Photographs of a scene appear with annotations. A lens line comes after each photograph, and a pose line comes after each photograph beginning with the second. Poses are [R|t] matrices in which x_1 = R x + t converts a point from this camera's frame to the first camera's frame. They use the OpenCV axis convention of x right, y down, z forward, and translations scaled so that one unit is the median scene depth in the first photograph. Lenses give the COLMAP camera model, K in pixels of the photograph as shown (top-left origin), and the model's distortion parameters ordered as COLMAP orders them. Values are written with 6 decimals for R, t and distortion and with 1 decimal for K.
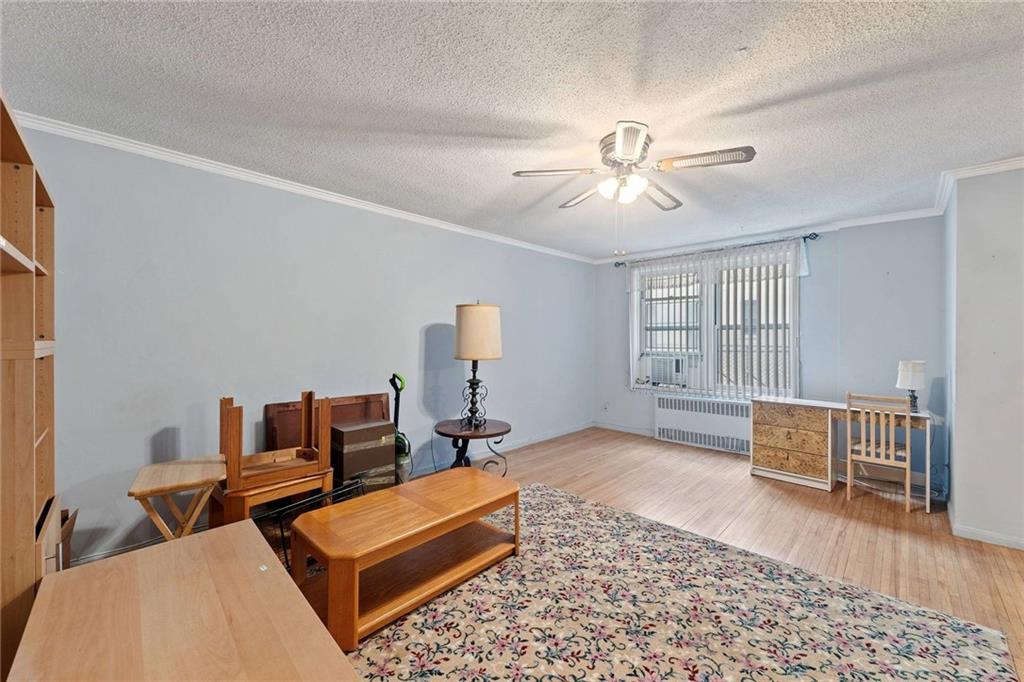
lens RADIAL K [[400.4, 0, 508.6], [0, 400.4, 337.0], [0, 0, 1]] dist [0.001204, -0.000209]
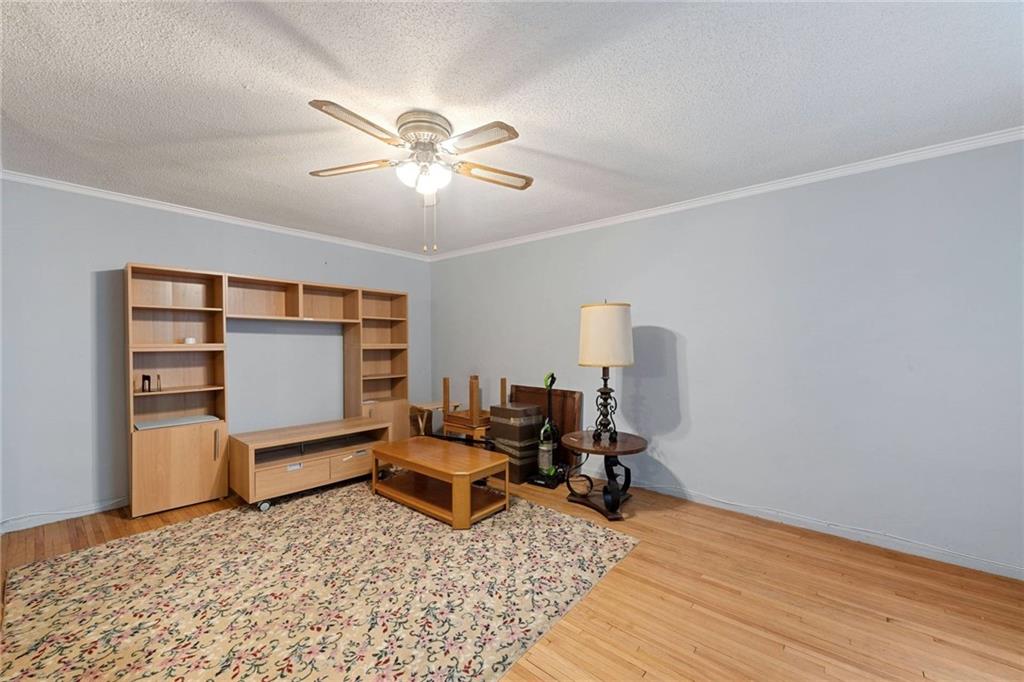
lens RADIAL K [[400.3, 0, 517.0], [0, 400.3, 345.3], [0, 0, 1]] dist [0.001836, -0.000034]
pose [[0.078263, 0.005040, -0.996920, 1.106160], [0.001360, 0.999986, 0.005162, 0.006290], [0.996932, -0.001759, 0.078255, 1.019897]]
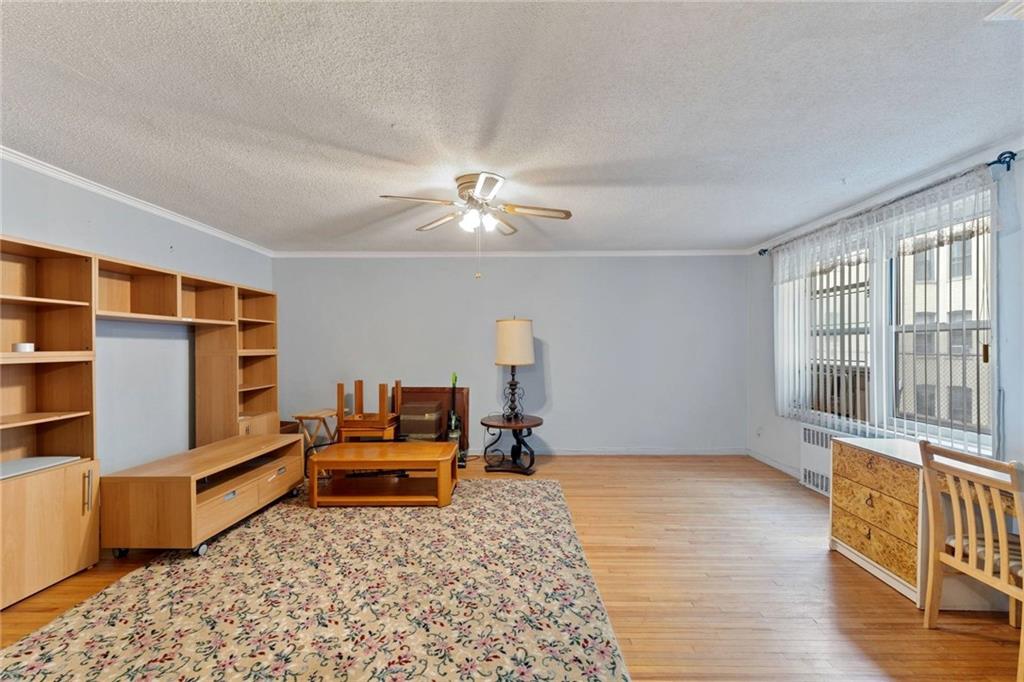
lens RADIAL K [[398.0, 0, 512.8], [0, 398.0, 346.2], [0, 0, 1]] dist [0.015099, -0.008234]
pose [[0.693278, -0.004514, -0.720657, 1.091454], [0.005635, 0.999984, -0.000843, 0.000222], [0.720649, -0.003476, 0.693292, 0.227453]]
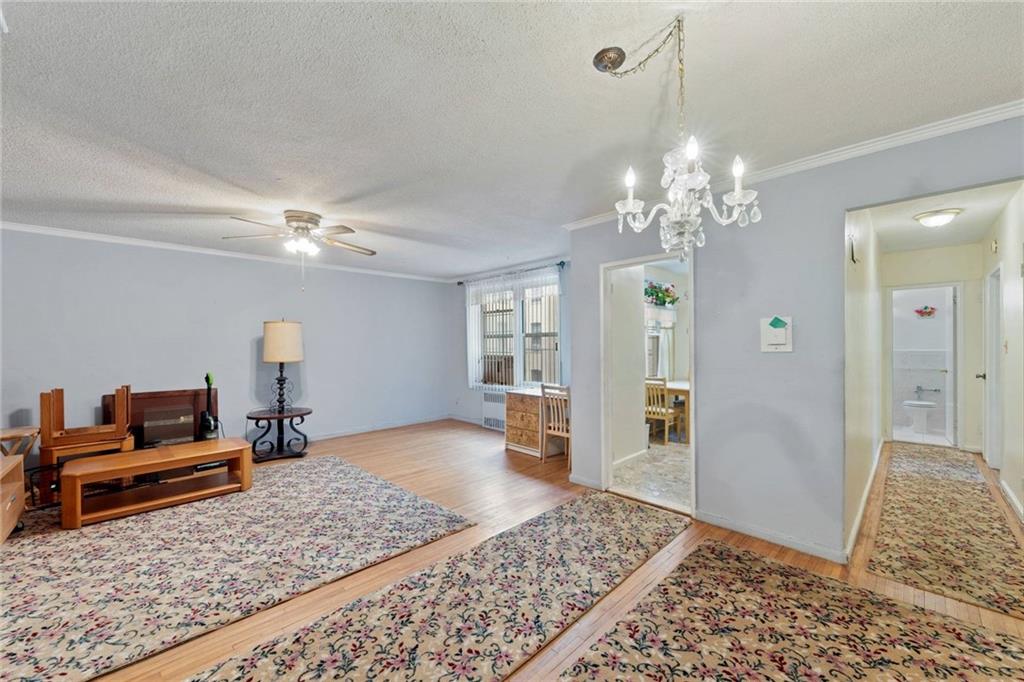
lens RADIAL K [[398.0, 0, 512.8], [0, 398.0, 346.2], [0, 0, 1]] dist [0.015099, -0.008234]
pose [[0.999779, -0.010429, -0.018245, 0.990987], [0.010558, 0.999920, 0.006989, 0.001741], [0.018171, -0.007180, 0.999809, -0.442336]]
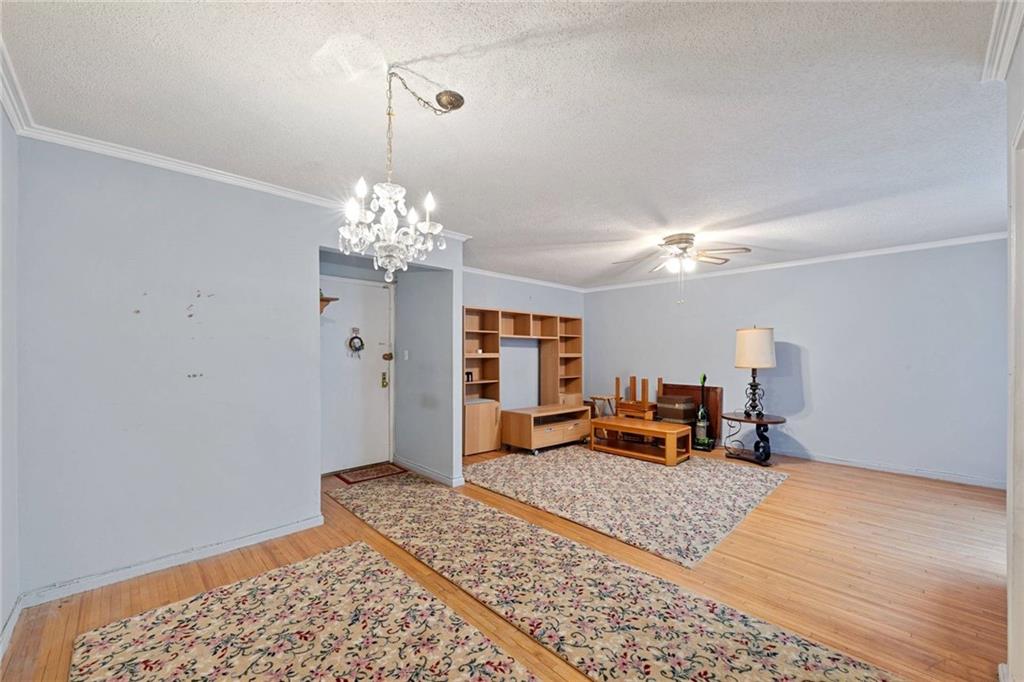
lens RADIAL K [[399.4, 0, 510.6], [0, 399.4, 353.3], [0, 0, 1]] dist [-0.008718, 0.000052]
pose [[-0.037750, -0.002627, -0.999284, 1.816929], [-0.000044, 0.999997, -0.002627, 0.011653], [0.999287, -0.000056, -0.037750, 0.306986]]
